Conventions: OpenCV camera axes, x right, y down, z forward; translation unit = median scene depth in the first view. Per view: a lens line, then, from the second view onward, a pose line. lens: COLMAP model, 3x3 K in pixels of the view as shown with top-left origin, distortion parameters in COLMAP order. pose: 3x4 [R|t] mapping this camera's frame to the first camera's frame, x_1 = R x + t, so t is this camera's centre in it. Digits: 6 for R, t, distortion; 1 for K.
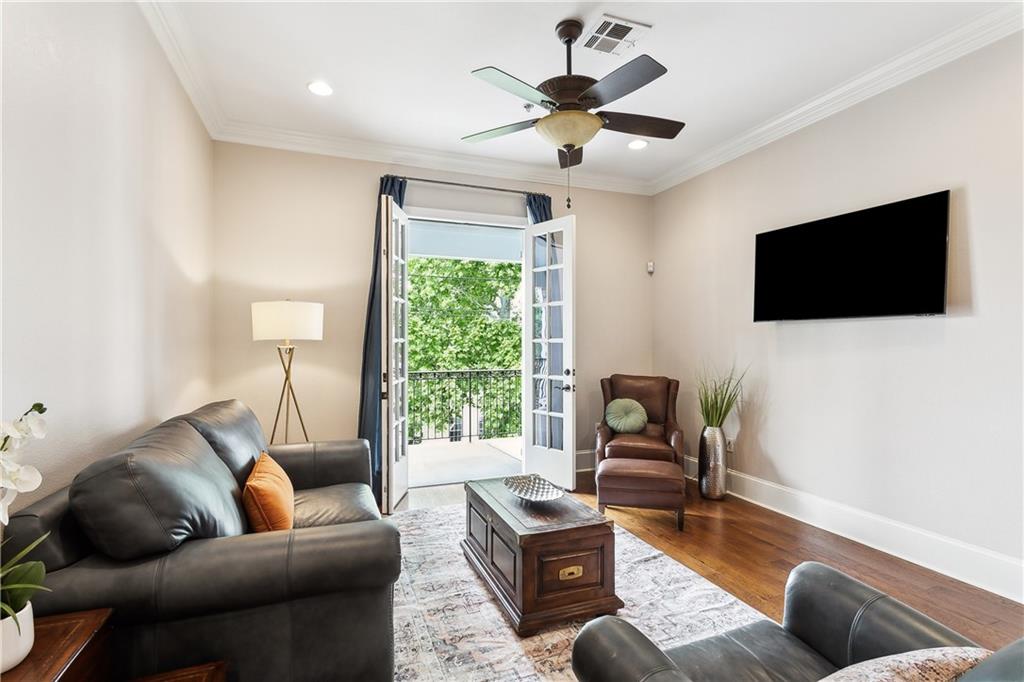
lens RADIAL K [[480.0, 0, 505.8], [0, 480.0, 346.7], [0, 0, 1]] dist [0.001722, 0.000164]
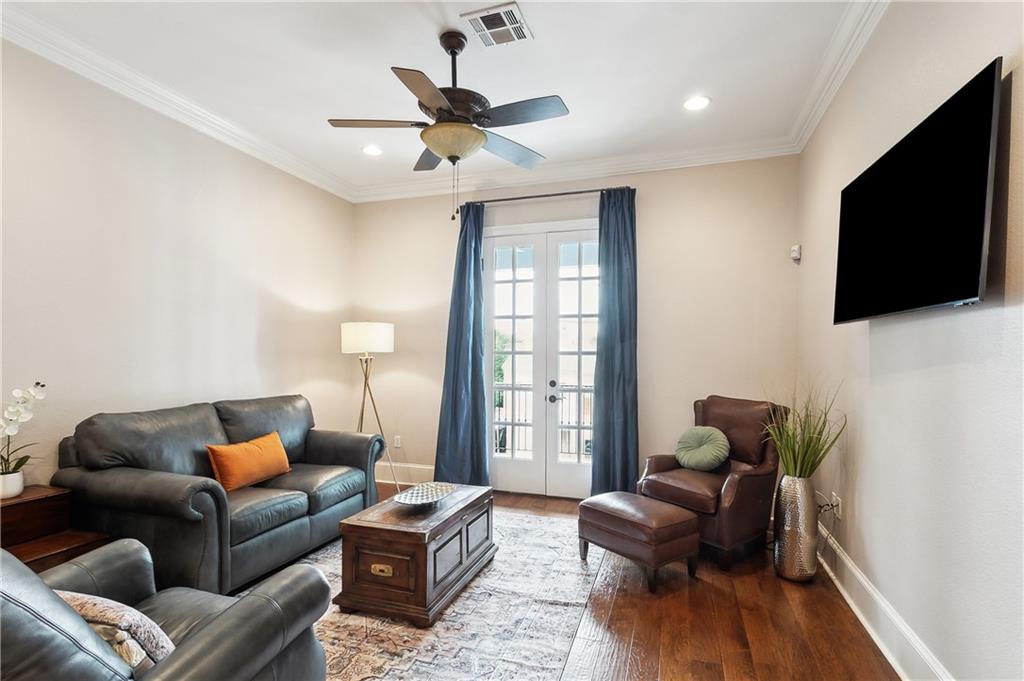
lens RADIAL K [[502.4, 0, 508.4], [0, 502.4, 362.7], [0, 0, 1]] dist [-0.001871, 0.000053]
pose [[0.776083, 0.011764, -0.630521, 0.629982], [-0.008455, 0.999930, 0.008249, -0.000318], [0.630574, -0.001071, 0.776128, 0.187287]]
